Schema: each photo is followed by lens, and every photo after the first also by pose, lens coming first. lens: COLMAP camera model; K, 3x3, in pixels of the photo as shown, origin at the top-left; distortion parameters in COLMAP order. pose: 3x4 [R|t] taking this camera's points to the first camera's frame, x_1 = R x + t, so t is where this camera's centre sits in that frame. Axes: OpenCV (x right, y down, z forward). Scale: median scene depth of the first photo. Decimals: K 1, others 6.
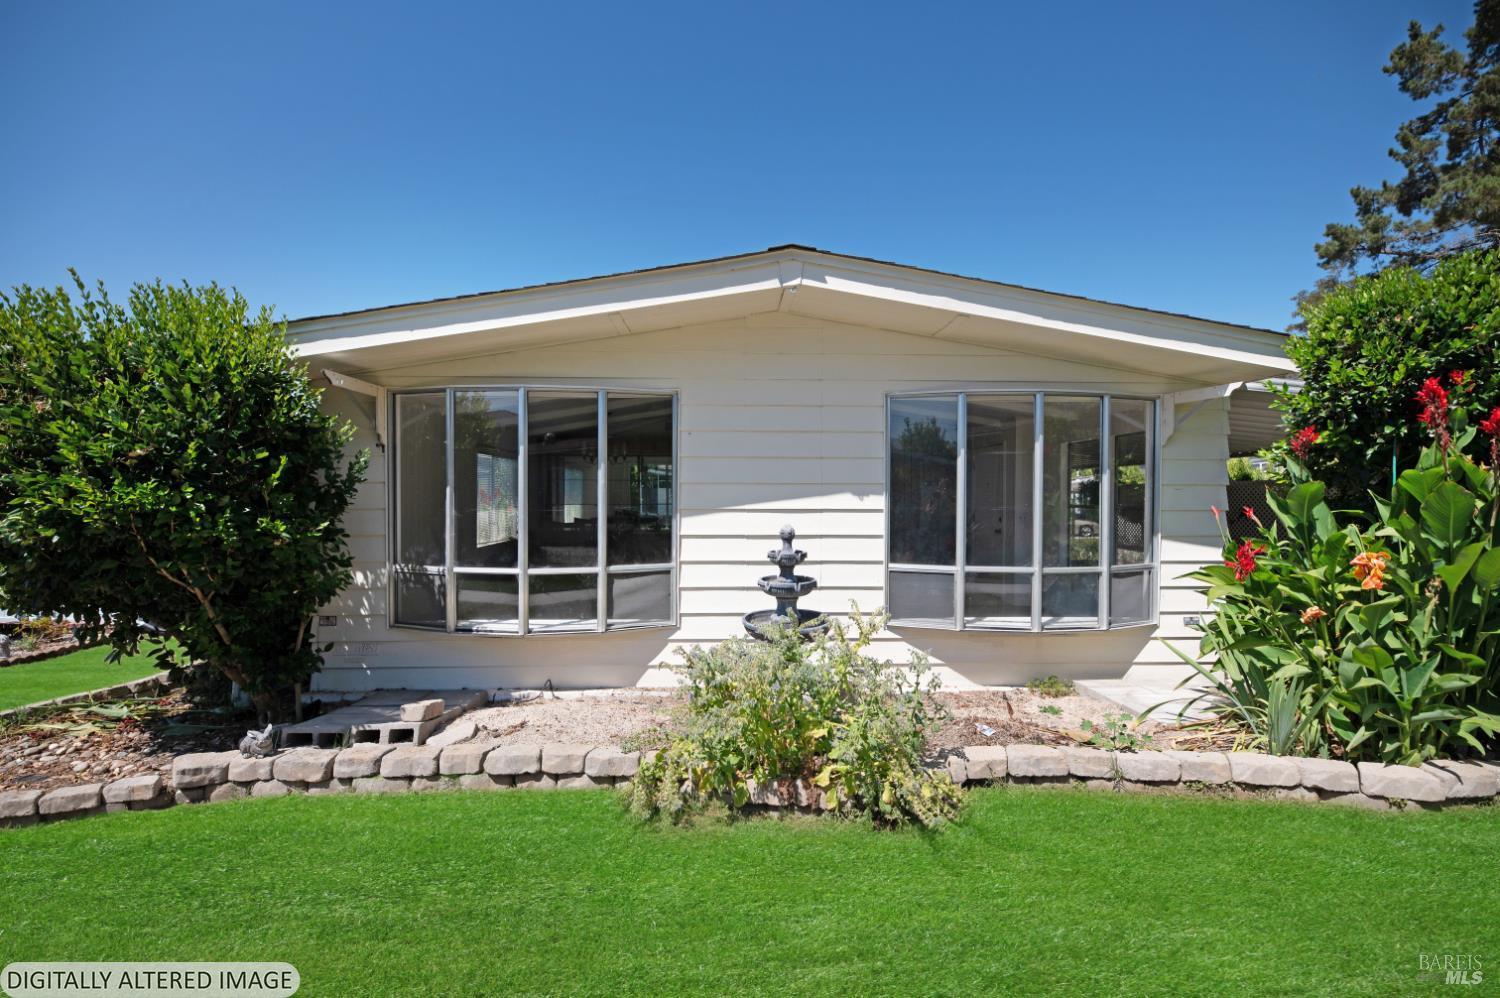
lens RADIAL K [[614.5, 0, 701.9], [0, 614.5, 527.4], [0, 0, 1]] dist [0.011178, -0.003144]
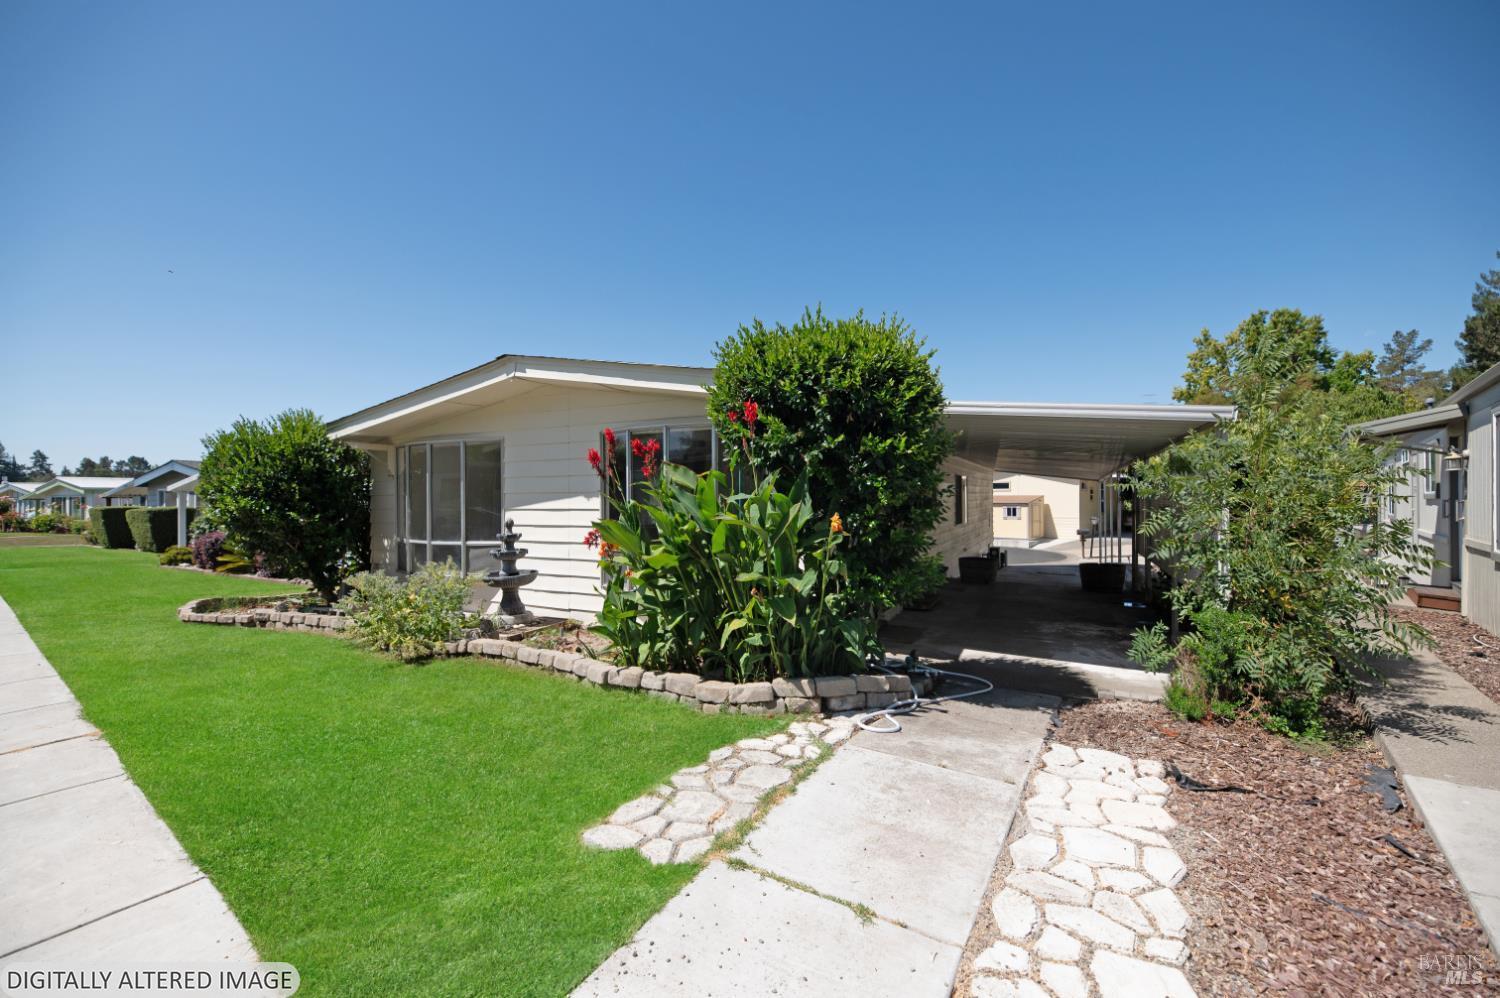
lens RADIAL K [[614.5, 0, 740.0], [0, 614.5, 524.0], [0, 0, 1]] dist [0.011178, -0.003144]
pose [[0.878203, 0.011447, -0.478150, 1.780905], [0.000333, 0.999699, 0.024546, -0.033295], [0.478287, -0.021715, 0.877935, -0.233862]]
